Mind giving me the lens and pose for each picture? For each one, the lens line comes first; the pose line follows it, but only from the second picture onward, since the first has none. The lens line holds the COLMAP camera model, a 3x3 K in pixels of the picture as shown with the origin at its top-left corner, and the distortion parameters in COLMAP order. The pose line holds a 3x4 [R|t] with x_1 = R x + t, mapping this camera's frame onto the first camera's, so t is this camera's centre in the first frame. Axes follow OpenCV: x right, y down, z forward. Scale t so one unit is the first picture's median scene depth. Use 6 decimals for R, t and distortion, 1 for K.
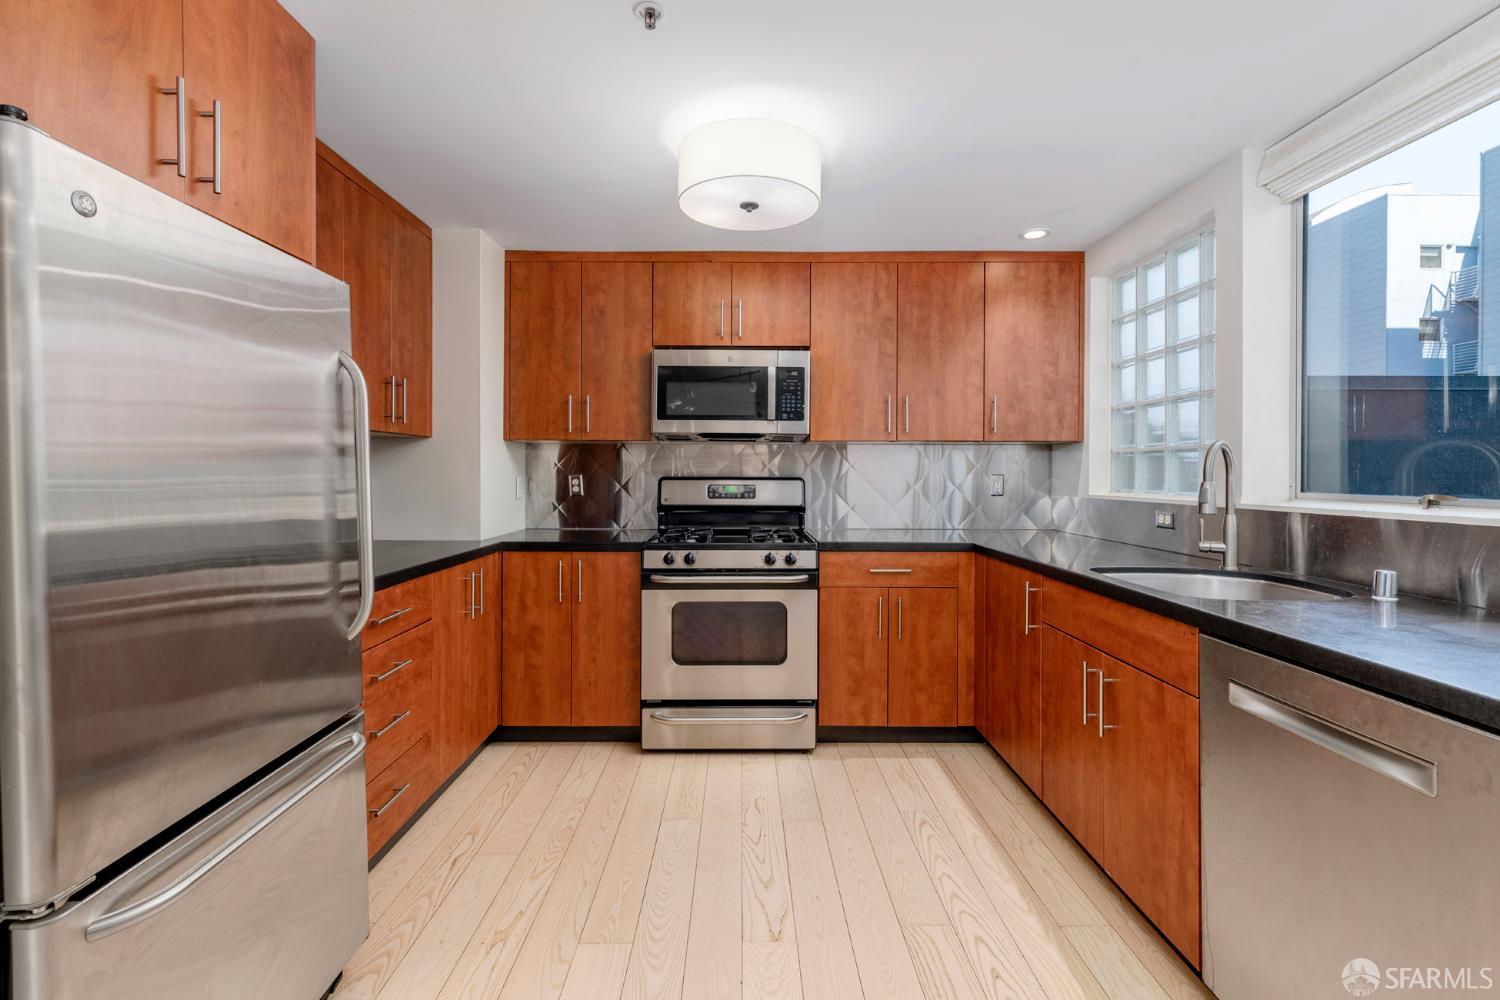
lens RADIAL K [[656.4, 0, 742.4], [0, 656.4, 491.8], [0, 0, 1]] dist [0.006218, -0.000498]
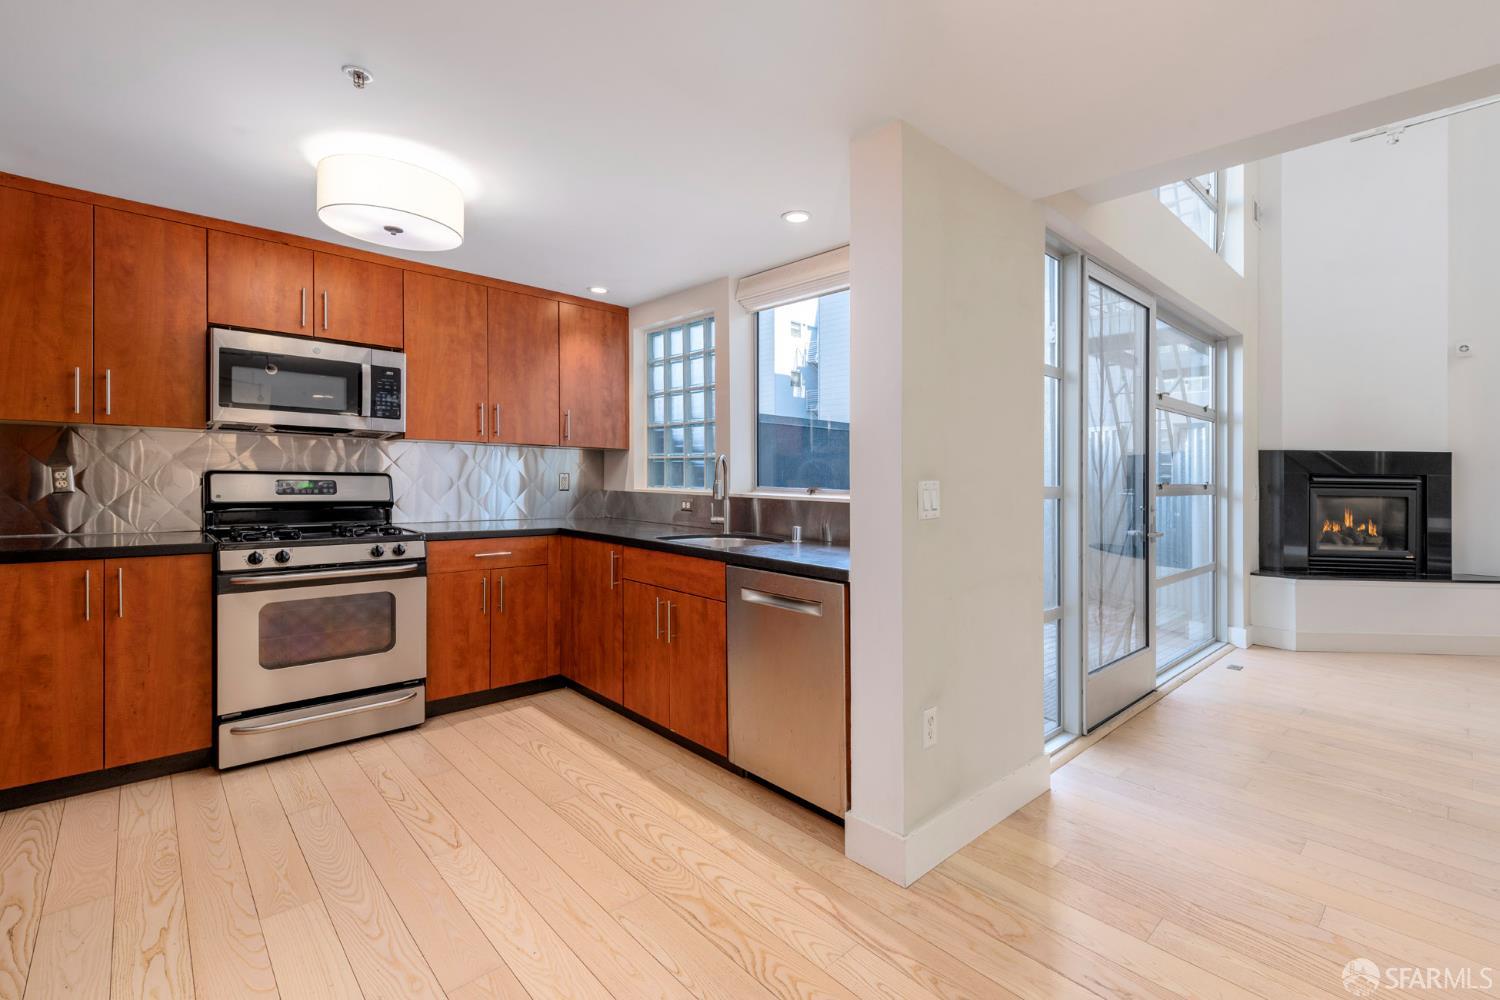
lens RADIAL K [[662.0, 0, 763.1], [0, 662.0, 470.4], [0, 0, 1]] dist [0.001959, -0.000365]
pose [[0.727153, 0.017583, 0.686250, -0.234904], [0.002533, 0.999596, -0.028296, 0.005297], [-0.686470, 0.022314, 0.726815, -0.187584]]
